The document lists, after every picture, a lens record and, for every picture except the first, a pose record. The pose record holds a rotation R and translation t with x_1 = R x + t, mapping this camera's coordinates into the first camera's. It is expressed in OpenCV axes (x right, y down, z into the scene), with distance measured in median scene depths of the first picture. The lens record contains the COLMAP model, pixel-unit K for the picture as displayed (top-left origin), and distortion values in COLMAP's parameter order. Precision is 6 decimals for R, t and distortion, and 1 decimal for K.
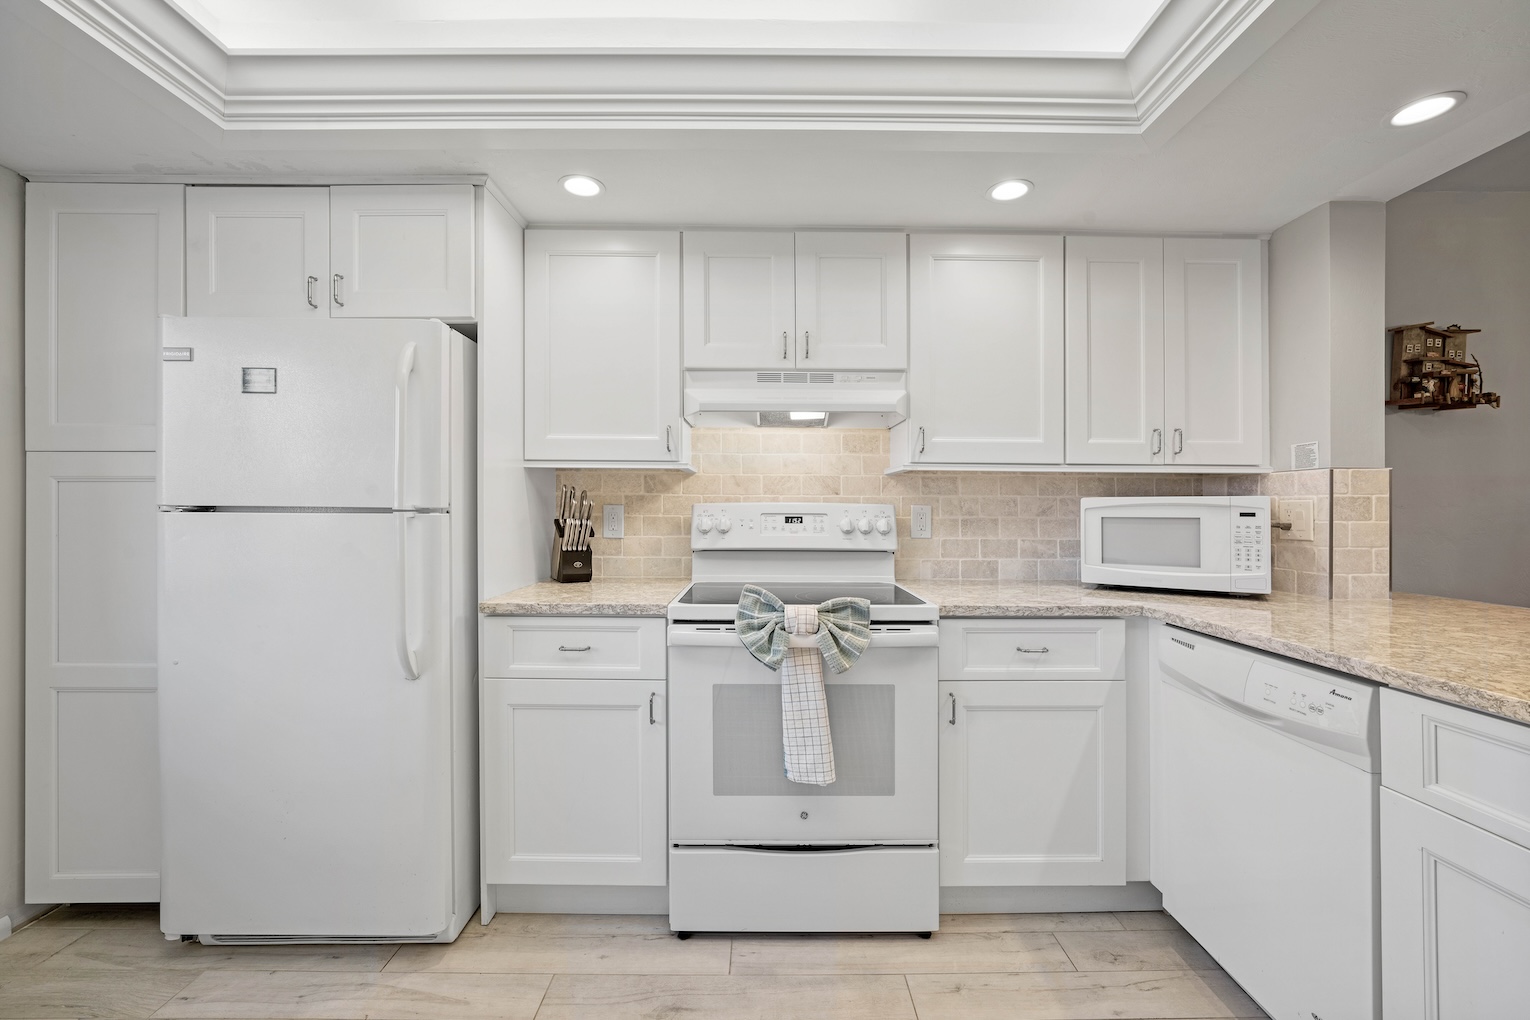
lens RADIAL K [[622.3, 0, 765.0], [0, 622.3, 510.0], [0, 0, 1]] dist [-0.009488, 0.000452]
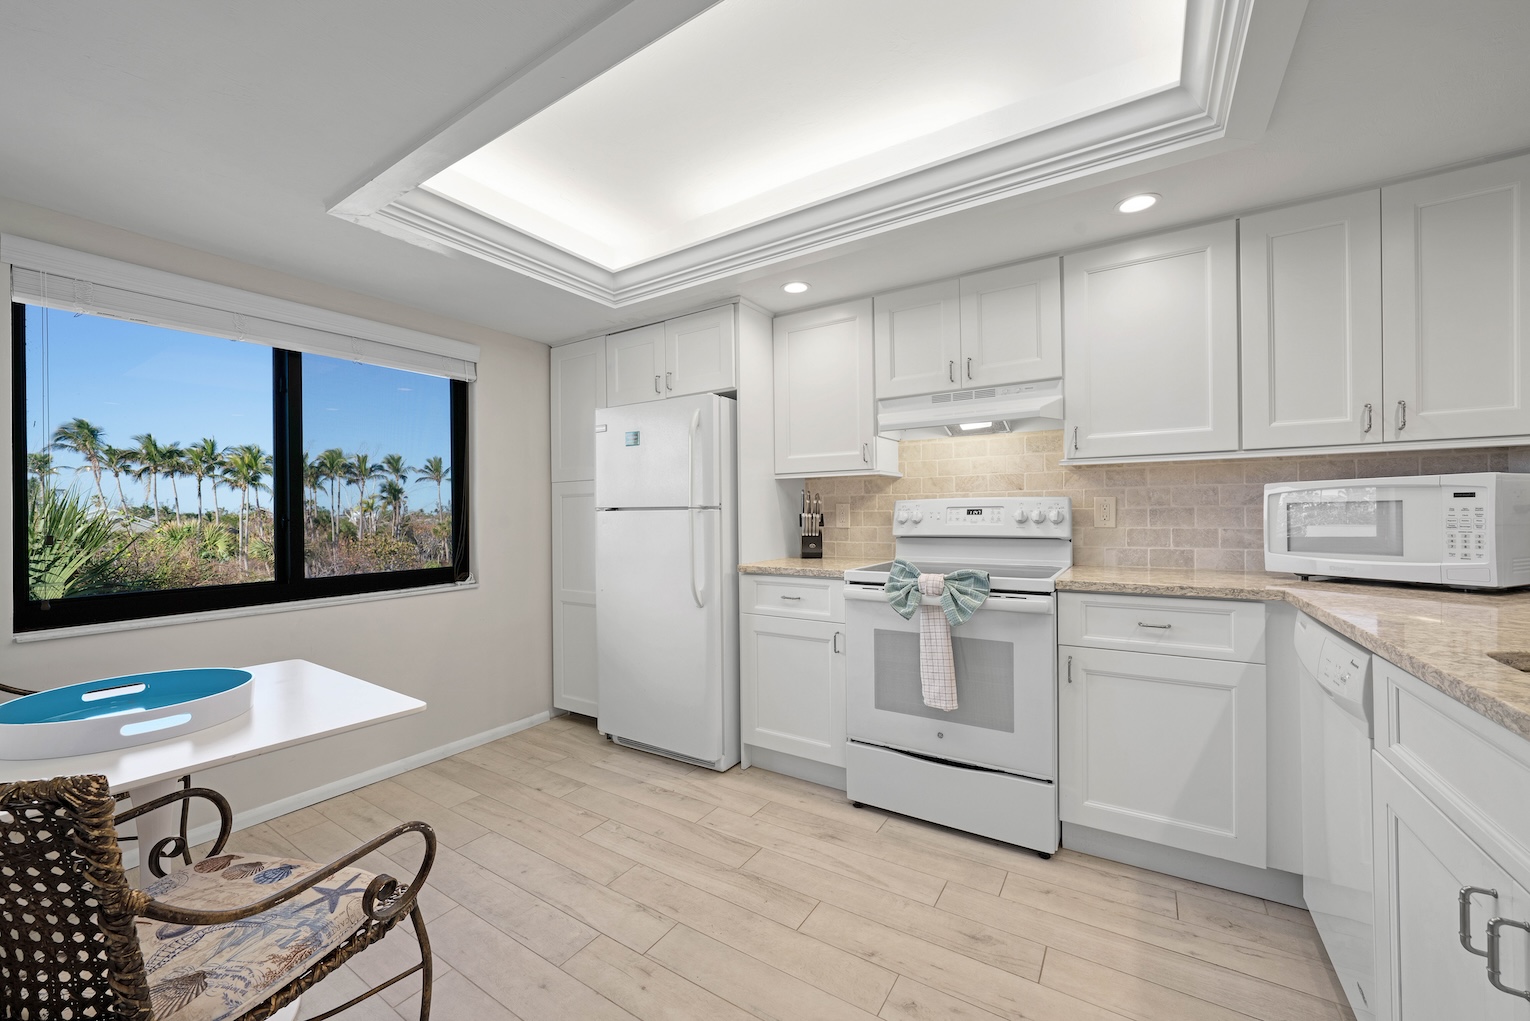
lens RADIAL K [[598.2, 0, 745.8], [0, 598.2, 514.6], [0, 0, 1]] dist [-0.002182, -0.000053]
pose [[0.826329, -0.013109, -0.563035, 0.418408], [0.012093, 0.999912, -0.005533, 0.027554], [0.563058, -0.002237, 0.826415, -0.256946]]
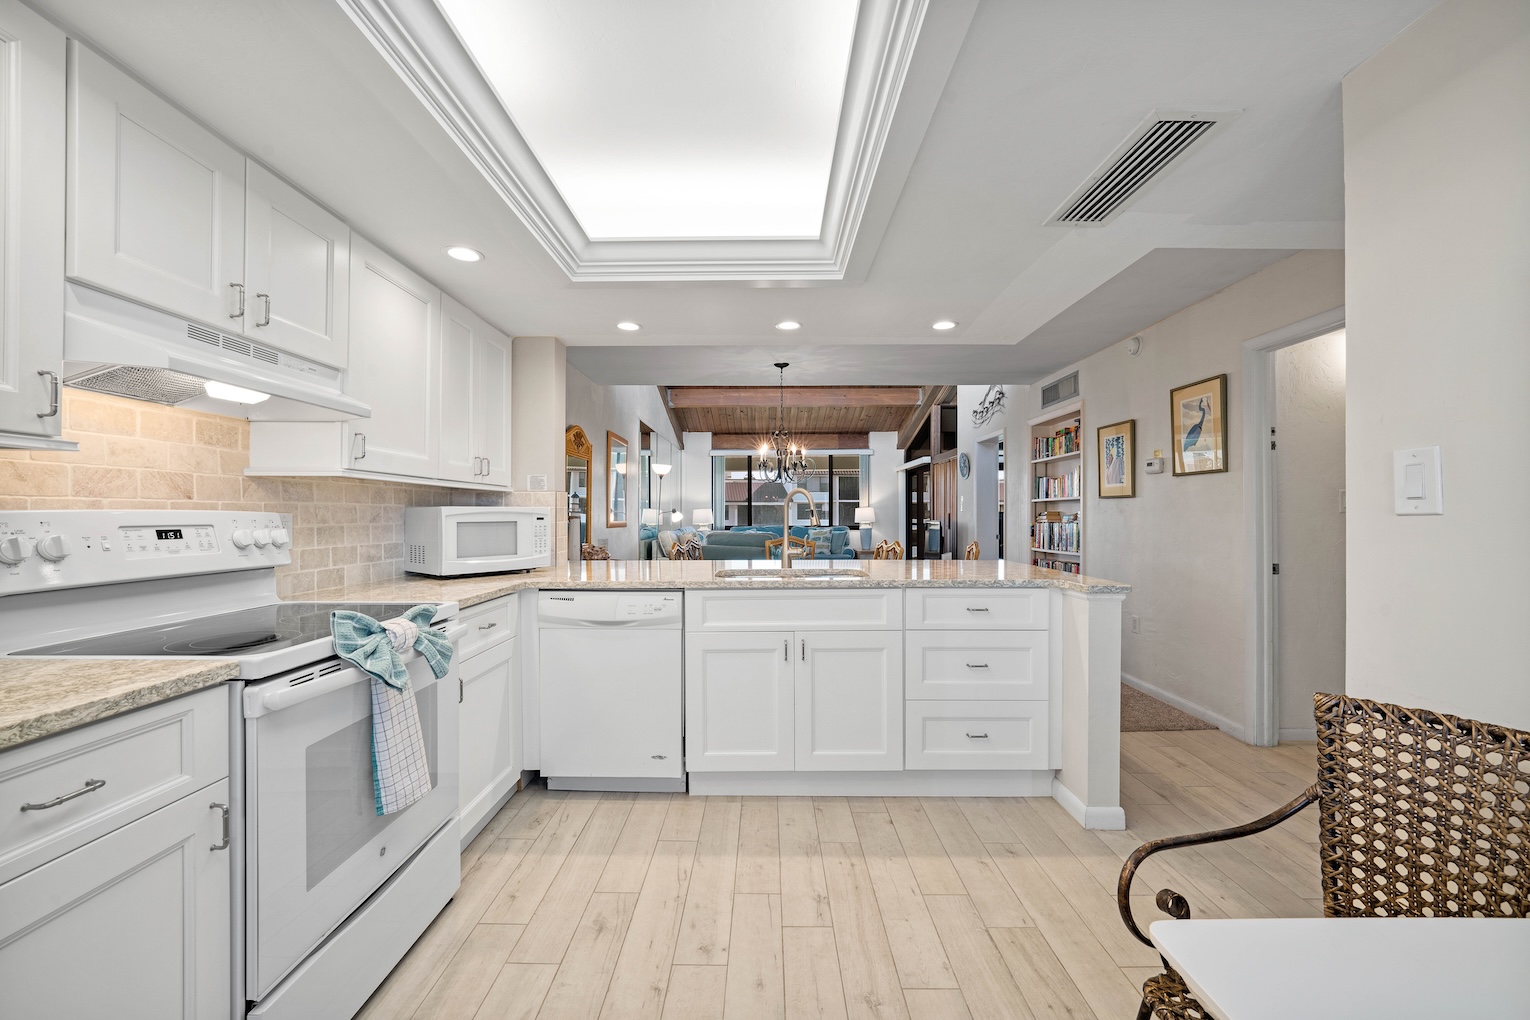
lens RADIAL K [[616.5, 0, 740.1], [0, 616.5, 513.3], [0, 0, 1]] dist [-0.031259, 0.012462]
pose [[0.033128, -0.003092, 0.999446, -0.776956], [0.005462, 0.999981, 0.002913, -0.007936], [-0.999436, 0.005362, 0.033144, 0.418853]]
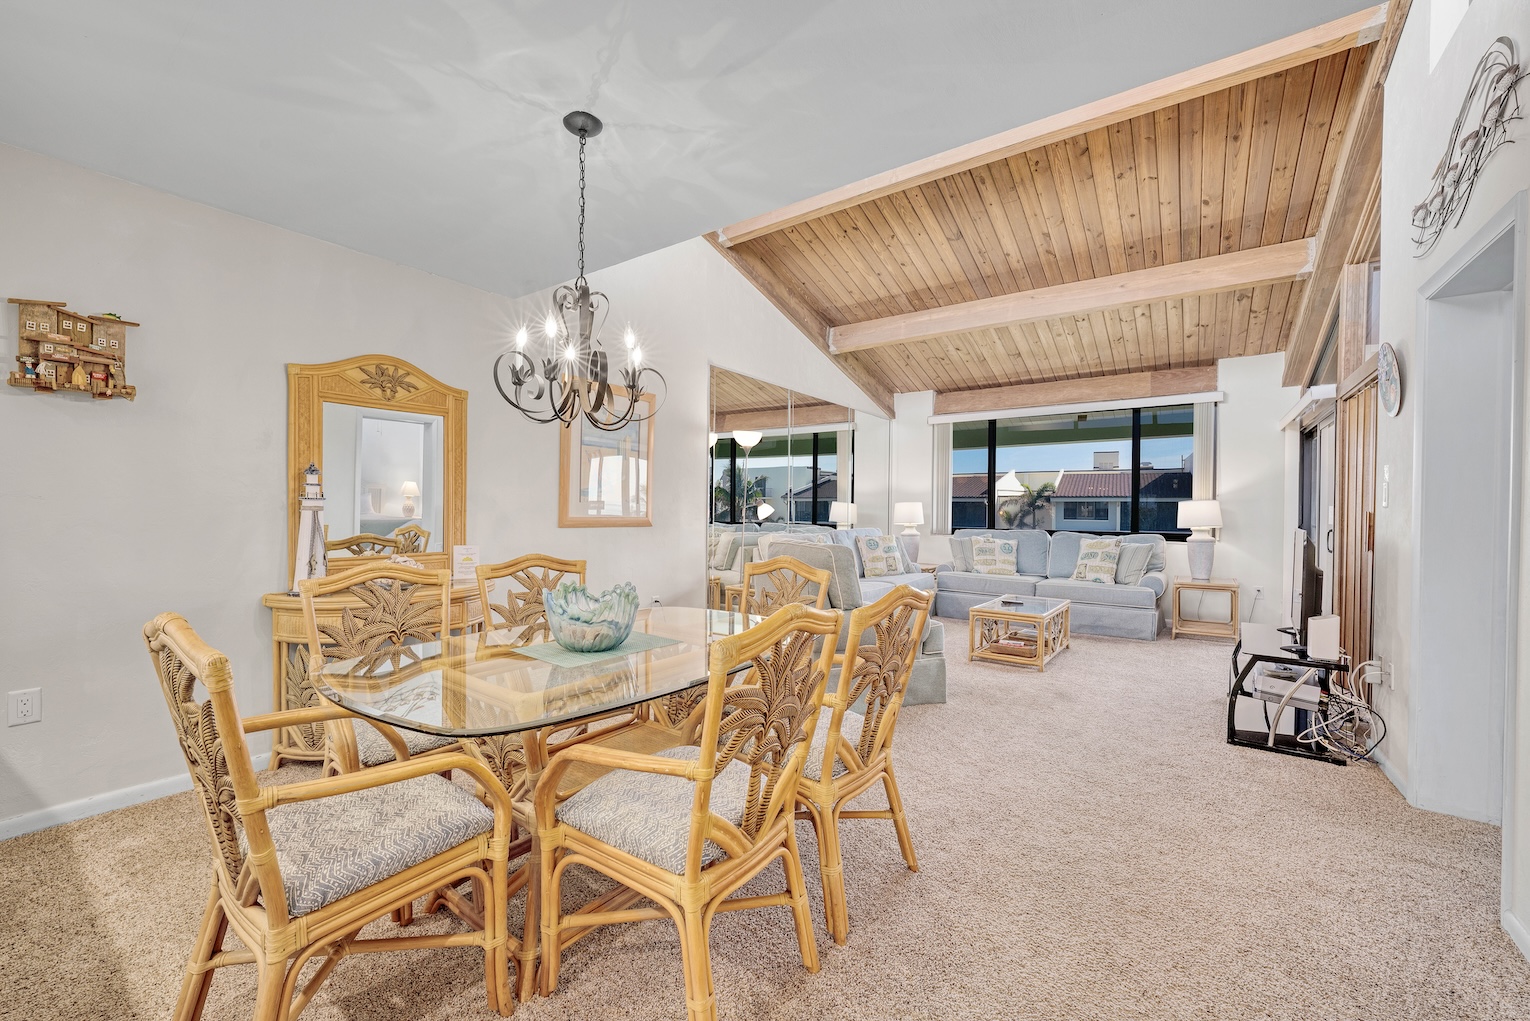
lens RADIAL K [[605.8, 0, 787.1], [0, 605.8, 513.7], [0, 0, 1]] dist [-0.006454, 0.000238]
pose [[0.578166, -0.001706, 0.815918, 1.183927], [-0.006207, 0.999960, 0.006489, 0.016638], [-0.815896, -0.008816, 0.578132, -0.537345]]
